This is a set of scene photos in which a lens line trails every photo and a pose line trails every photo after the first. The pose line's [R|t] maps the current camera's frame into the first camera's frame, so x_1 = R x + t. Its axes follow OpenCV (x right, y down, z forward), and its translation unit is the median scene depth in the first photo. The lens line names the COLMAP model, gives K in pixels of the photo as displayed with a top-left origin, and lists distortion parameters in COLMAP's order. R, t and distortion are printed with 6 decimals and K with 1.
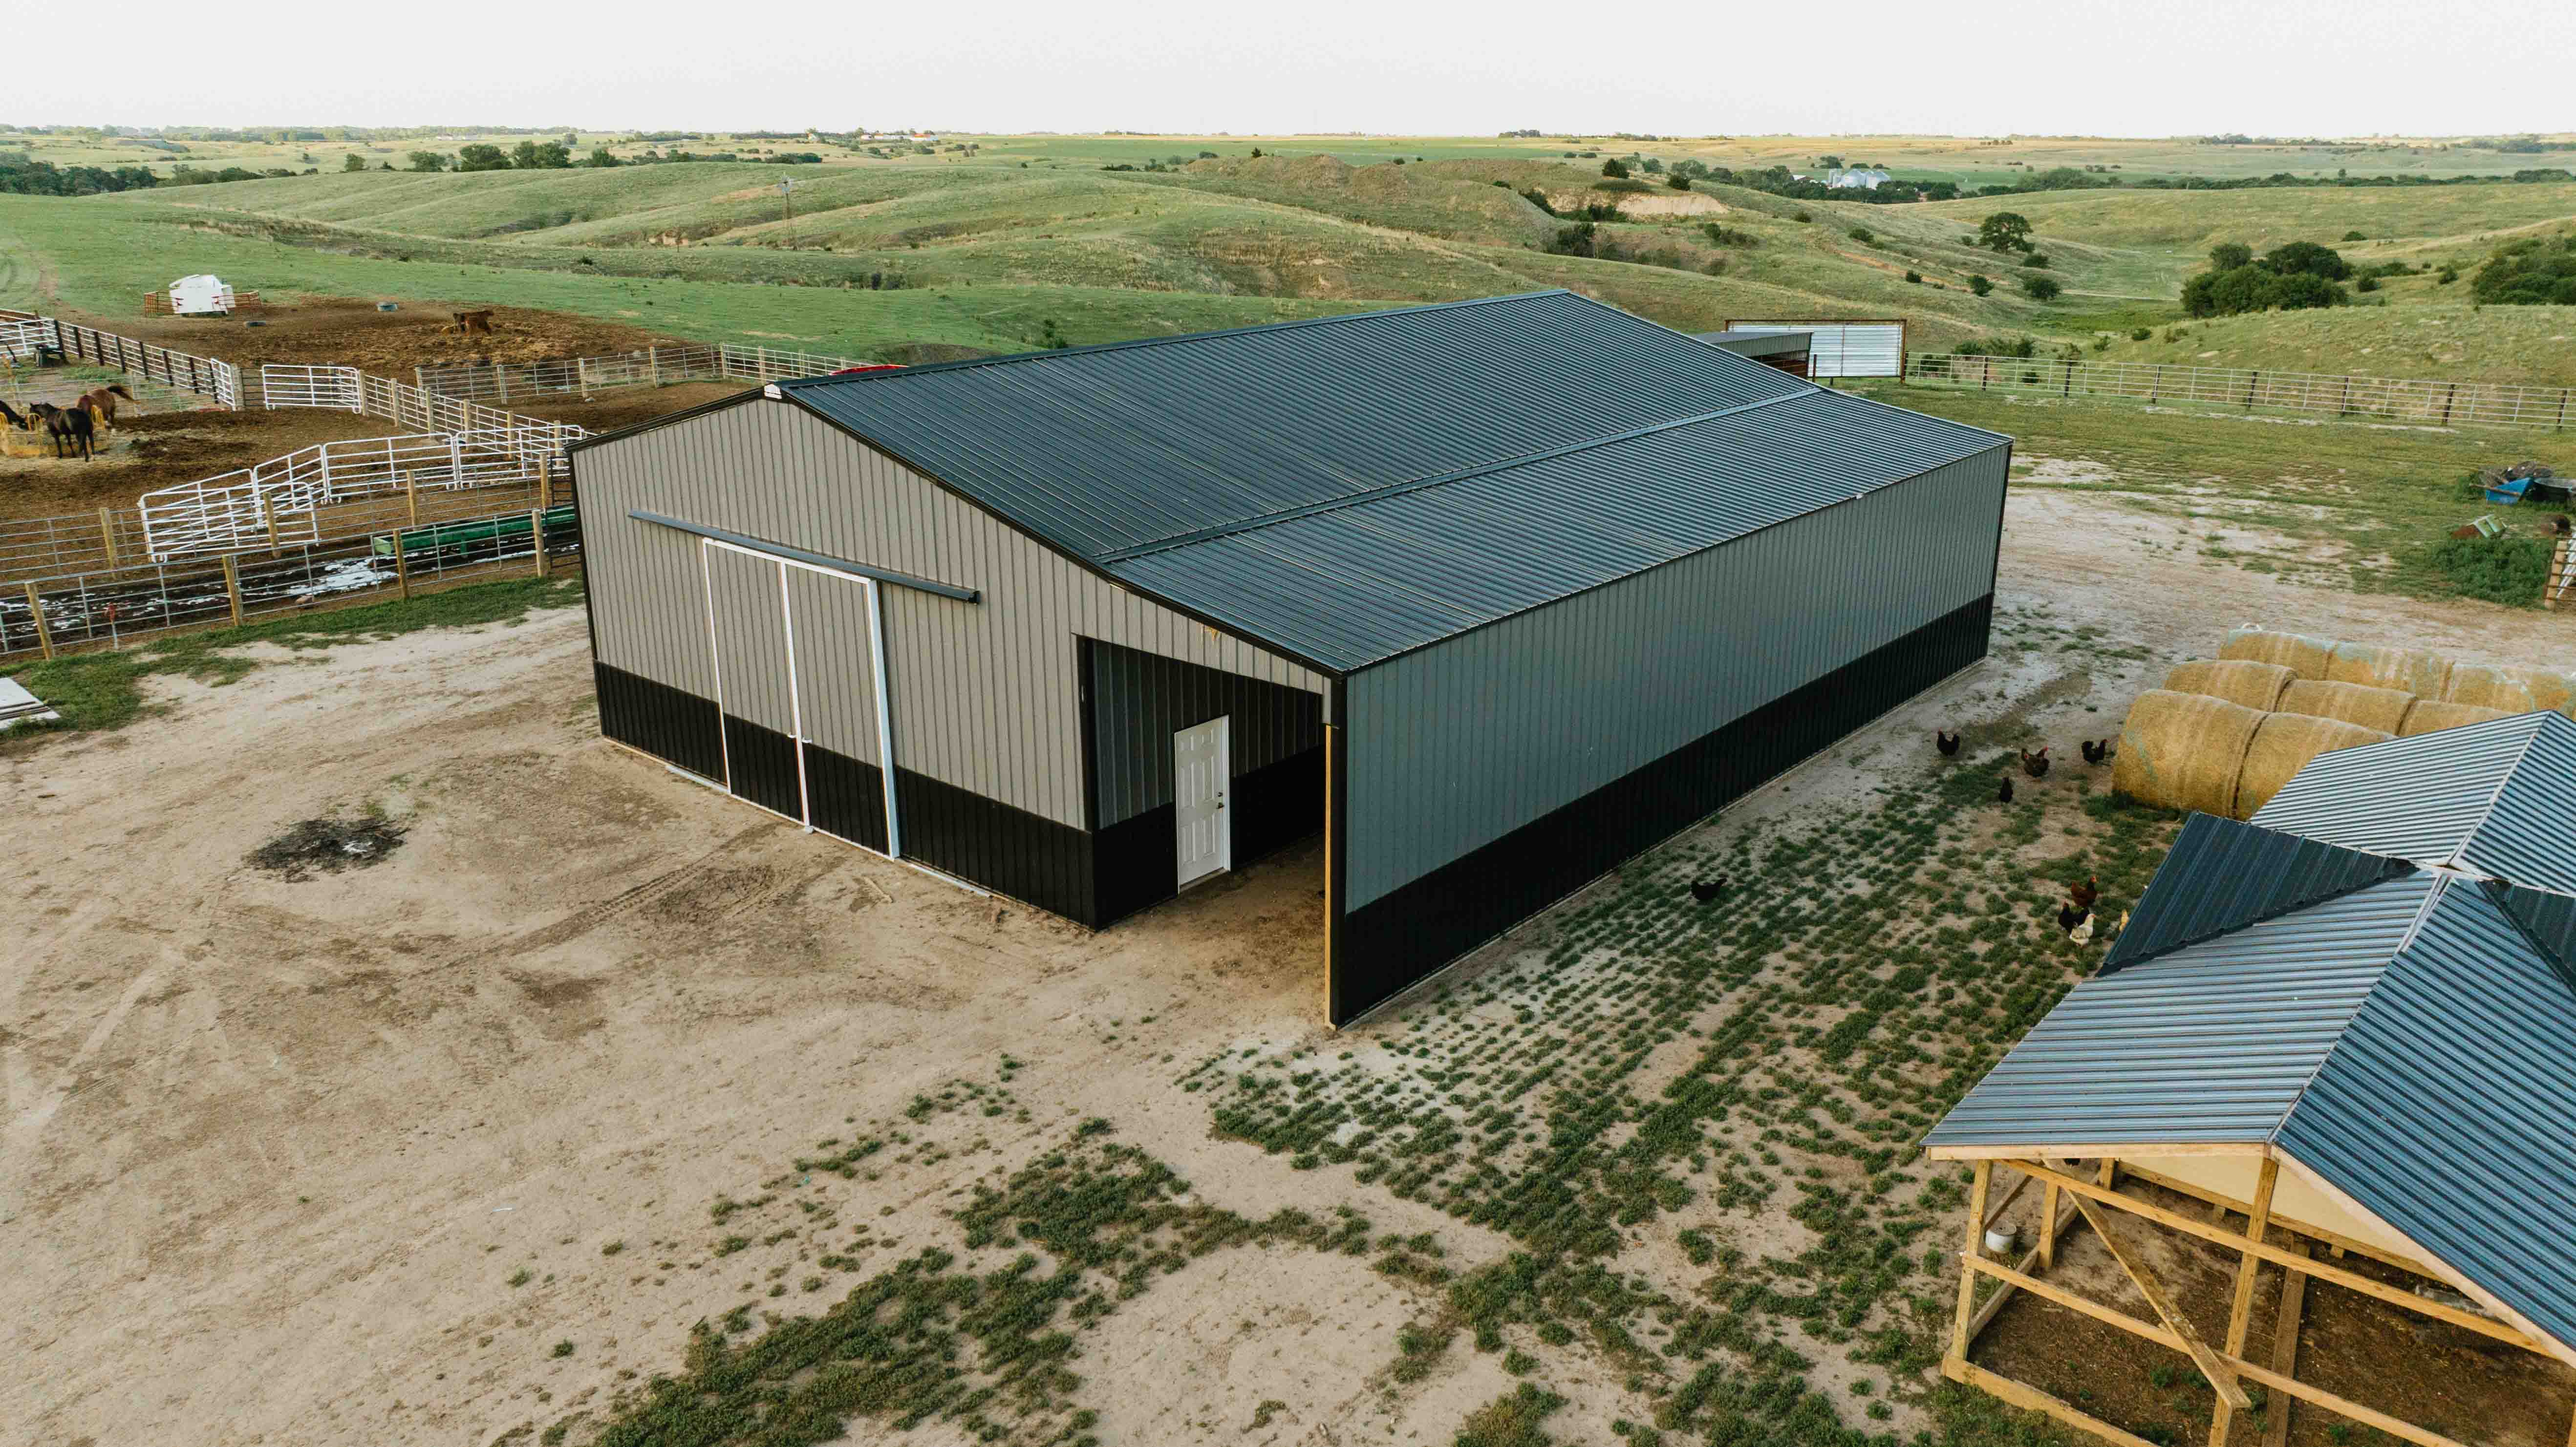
lens RADIAL K [[1806.6, 0, 1284.3], [0, 1806.6, 722.2], [0, 0, 1]] dist [-0.035961, 0.036298]
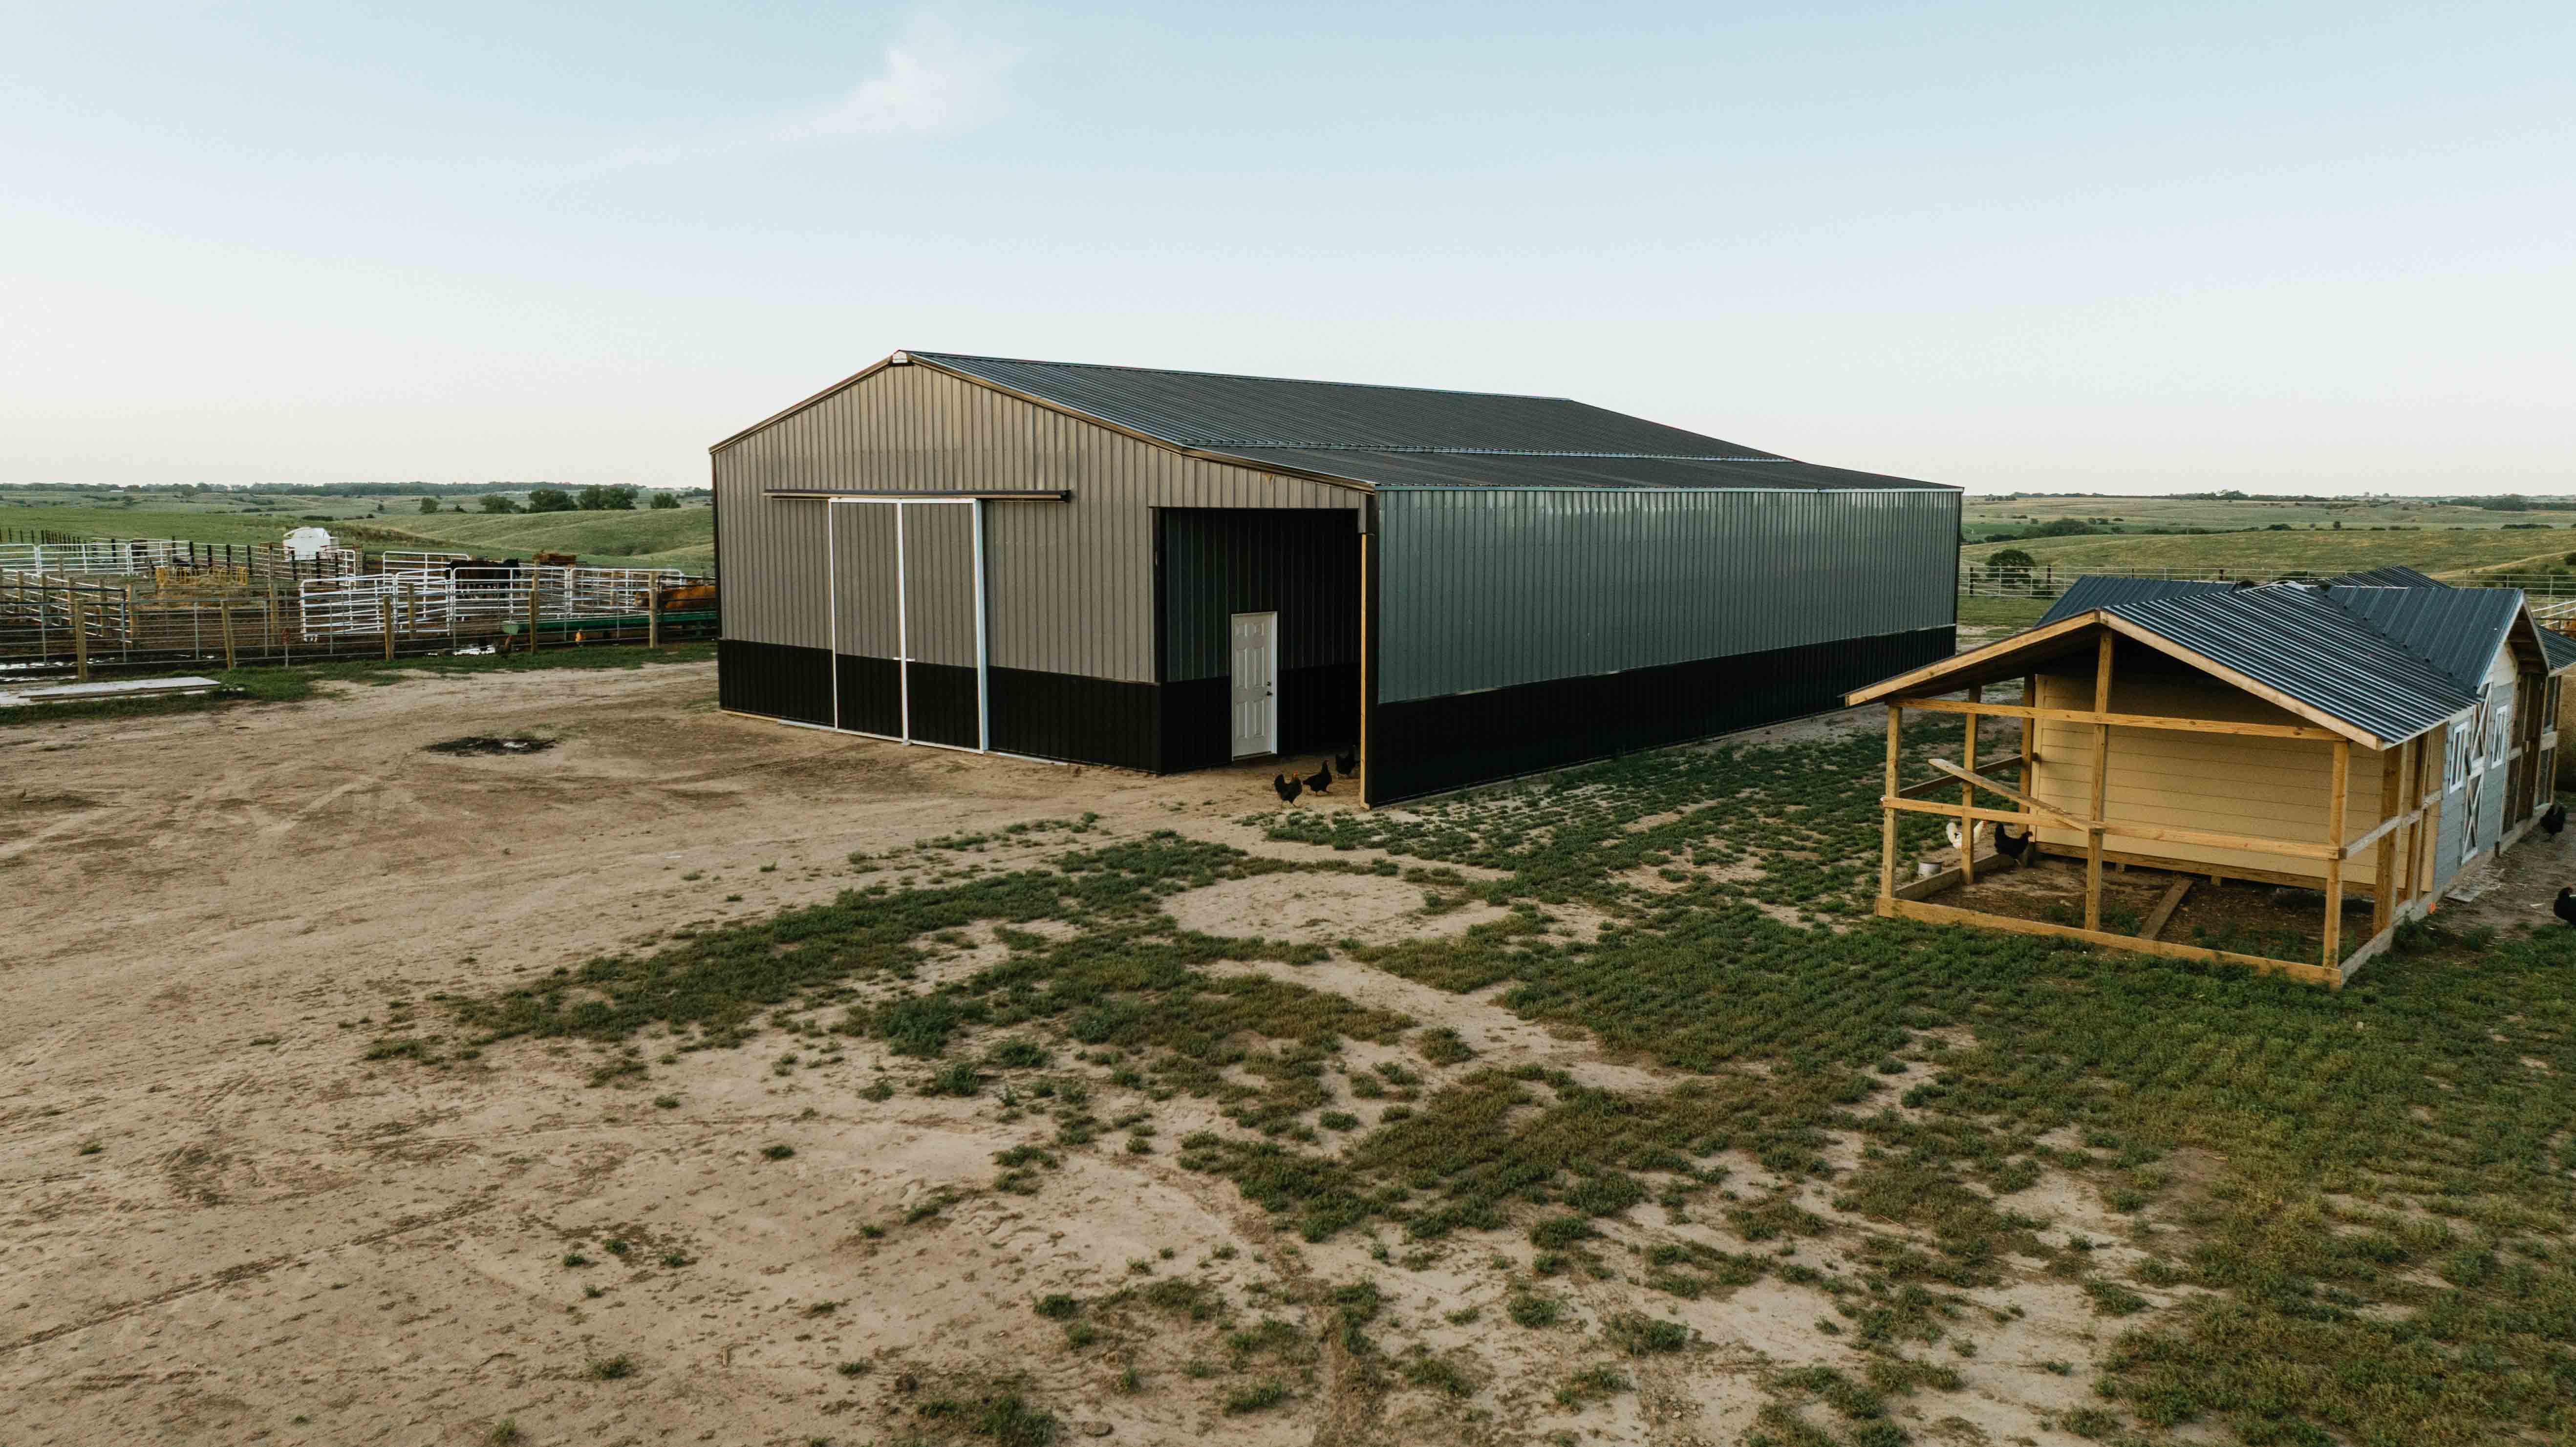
lens RADIAL K [[1806.6, 0, 1286.5], [0, 1806.6, 723.5], [0, 0, 1]] dist [-0.035961, 0.036298]
pose [[0.999876, 0.005881, -0.014583, -0.006881], [-0.008523, 0.982063, -0.188361, 0.267893], [0.013213, 0.188462, 0.981992, -0.125836]]
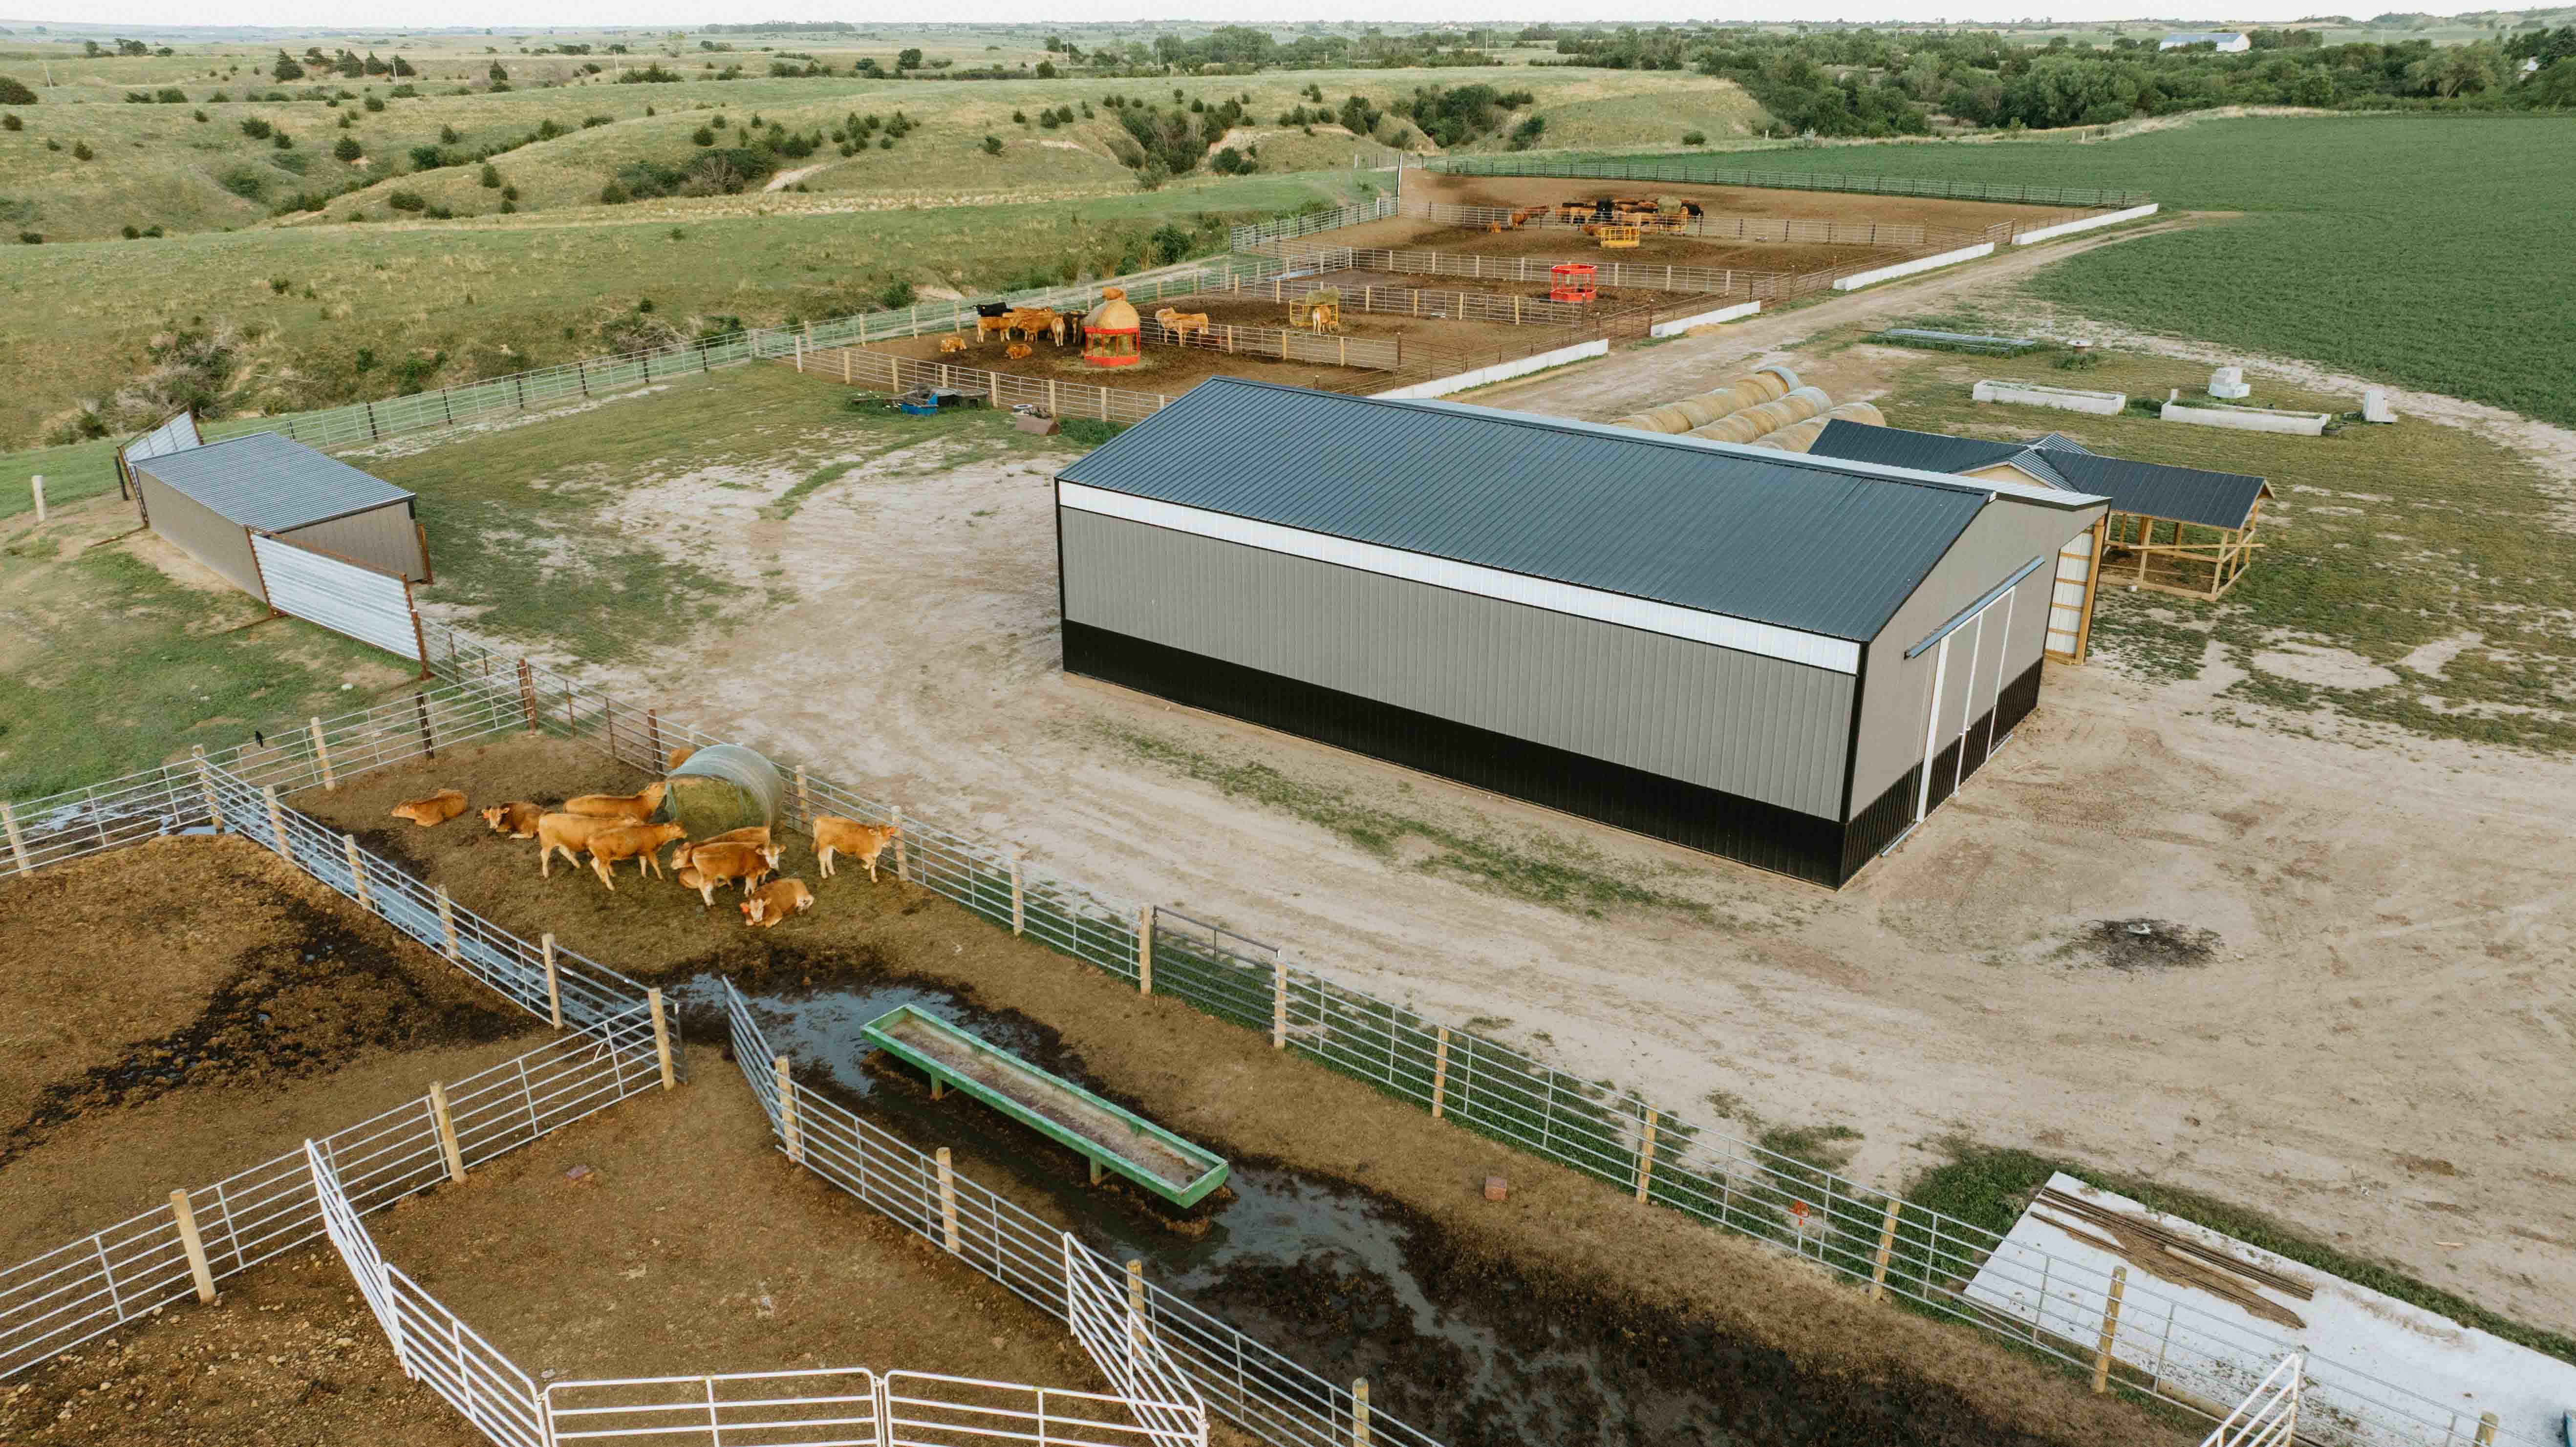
lens RADIAL K [[1806.6, 0, 1296.0], [0, 1806.6, 721.8], [0, 0, 1]] dist [-0.035961, 0.036298]
pose [[-0.053947, -0.364318, 0.929711, -1.589488], [0.312059, 0.878281, 0.362272, -0.691213], [-0.948530, 0.309668, 0.066308, 1.425444]]
